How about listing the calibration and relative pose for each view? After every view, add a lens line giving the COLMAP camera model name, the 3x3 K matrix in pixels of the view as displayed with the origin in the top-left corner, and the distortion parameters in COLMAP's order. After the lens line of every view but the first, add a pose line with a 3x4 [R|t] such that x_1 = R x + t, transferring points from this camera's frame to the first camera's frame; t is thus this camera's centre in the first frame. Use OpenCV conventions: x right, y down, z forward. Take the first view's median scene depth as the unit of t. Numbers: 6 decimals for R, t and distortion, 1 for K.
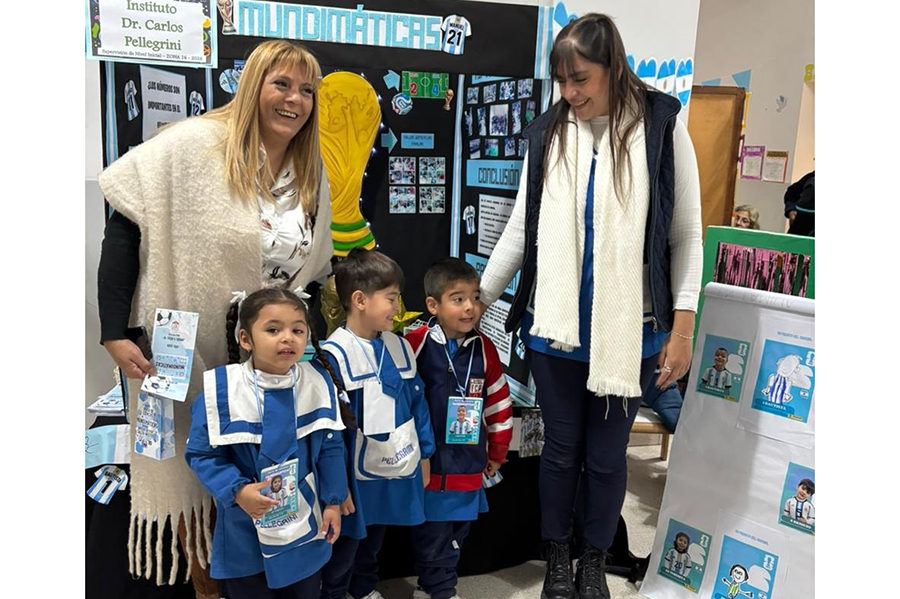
lens RADIAL K [[750.8, 0, 447.9], [0, 750.8, 304.6], [0, 0, 1]] dist [0.010450, -0.003961]
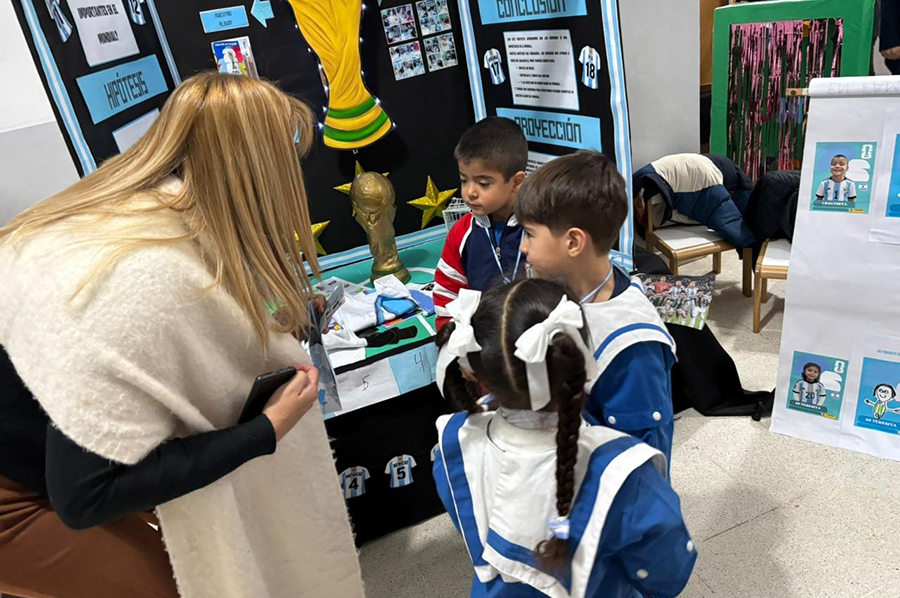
lens RADIAL K [[678.7, 0, 434.1], [0, 678.7, 289.4], [0, 0, 1]] dist [0.022166, -0.033440]
pose [[0.969053, -0.244692, 0.032576, -0.120632], [0.230883, 0.945135, 0.231111, -0.069189], [-0.087340, -0.216437, 0.972382, 0.218093]]
